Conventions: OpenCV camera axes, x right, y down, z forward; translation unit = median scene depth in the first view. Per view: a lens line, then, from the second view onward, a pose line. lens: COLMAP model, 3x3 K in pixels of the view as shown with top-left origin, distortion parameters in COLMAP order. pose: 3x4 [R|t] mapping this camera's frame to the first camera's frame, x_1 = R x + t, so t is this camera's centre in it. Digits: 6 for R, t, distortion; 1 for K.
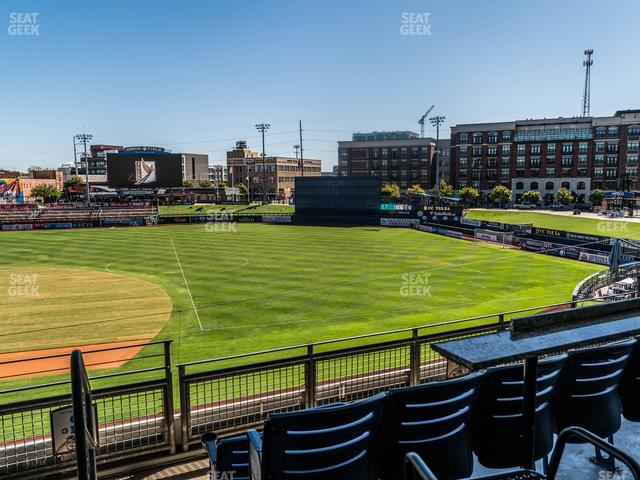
lens RADIAL K [[507.9, 0, 324.4], [0, 507.9, 237.0], [0, 0, 1]] dist [-0.032497, 0.031350]
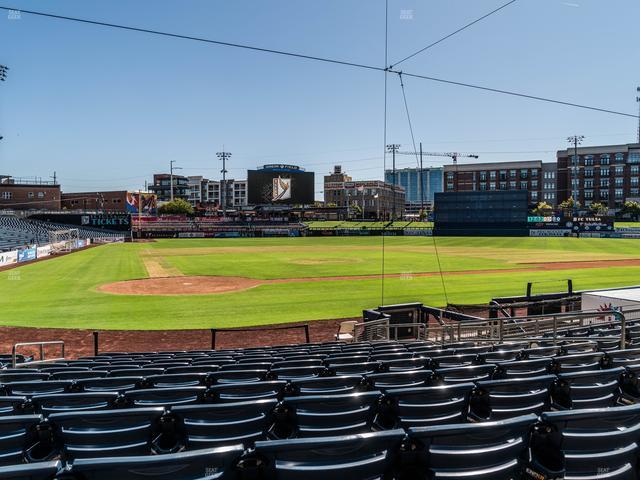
lens RADIAL K [[517.5, 0, 316.8], [0, 517.5, 248.5], [0, 0, 1]] dist [-0.032028, 0.029933]
pose [[0.999701, 0.002361, 0.024342, -0.308500], [-0.000722, 0.997743, -0.067140, 0.064399], [-0.024445, 0.067103, 0.997447, -0.048324]]
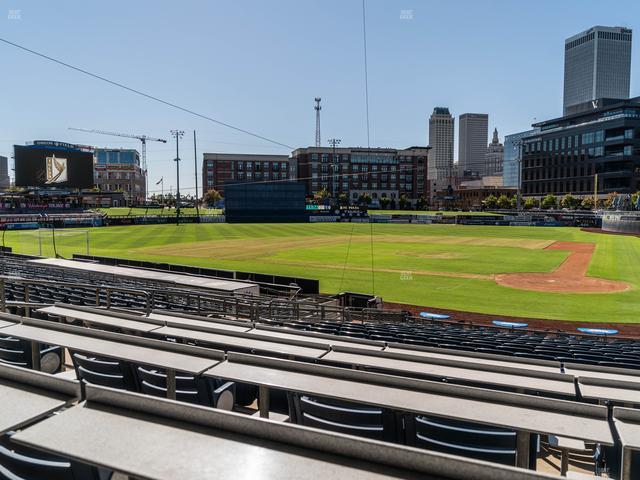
lens RADIAL K [[507.9, 0, 324.5], [0, 507.9, 245.0], [0, 0, 1]] dist [-0.032497, 0.031350]
pose [[0.755075, -0.040784, 0.654369, -0.584288], [0.065586, 0.997756, -0.013493, 0.045230], [-0.652350, 0.053105, 0.756055, 0.033623]]
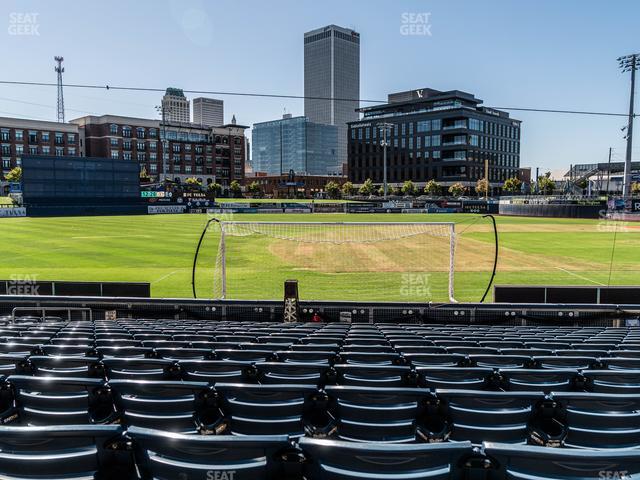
lens RADIAL K [[517.5, 0, 329.2], [0, 517.5, 261.9], [0, 0, 1]] dist [-0.032028, 0.029933]
pose [[0.293464, -0.110997, 0.949504, -0.602053], [0.103865, 0.991059, 0.083753, 0.016720], [-0.950311, 0.074041, 0.302369, 0.350728]]
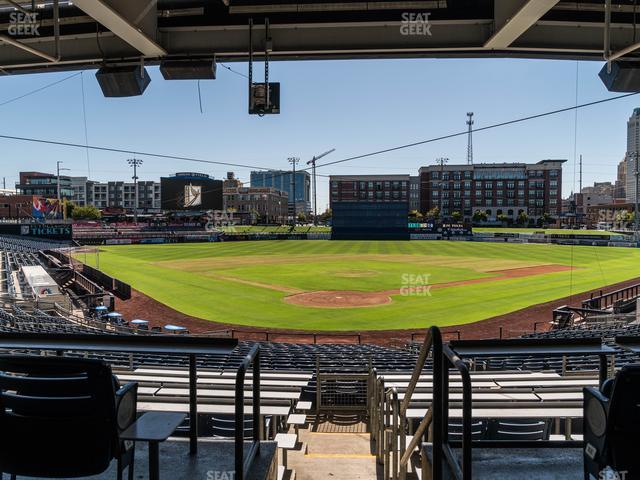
lens RADIAL K [[507.9, 0, 321.1], [0, 507.9, 239.9], [0, 0, 1]] dist [-0.032497, 0.031350]
pose [[0.944686, -0.006556, 0.327911, -0.453106], [0.030905, 0.997131, -0.069097, 0.051832], [-0.326517, 0.075409, 0.942178, -0.119618]]
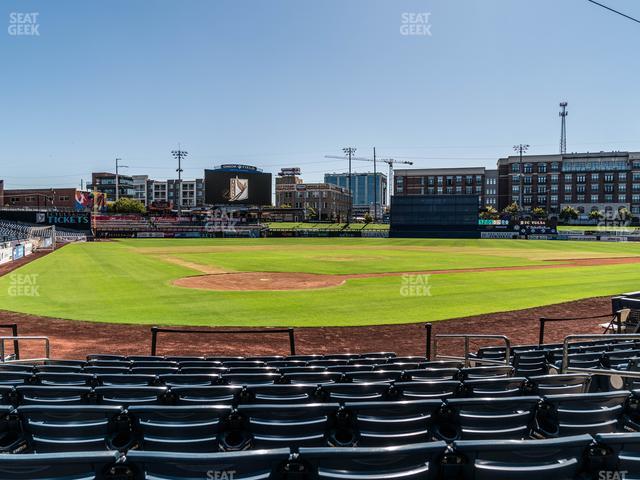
lens RADIAL K [[507.9, 0, 317.5], [0, 507.9, 255.5], [0, 0, 1]] dist [-0.032497, 0.031350]
pose [[0.987061, 0.003434, 0.160309, -0.362159], [0.006102, 0.998242, -0.058954, 0.066863], [-0.160230, 0.059169, 0.985305, -0.029113]]
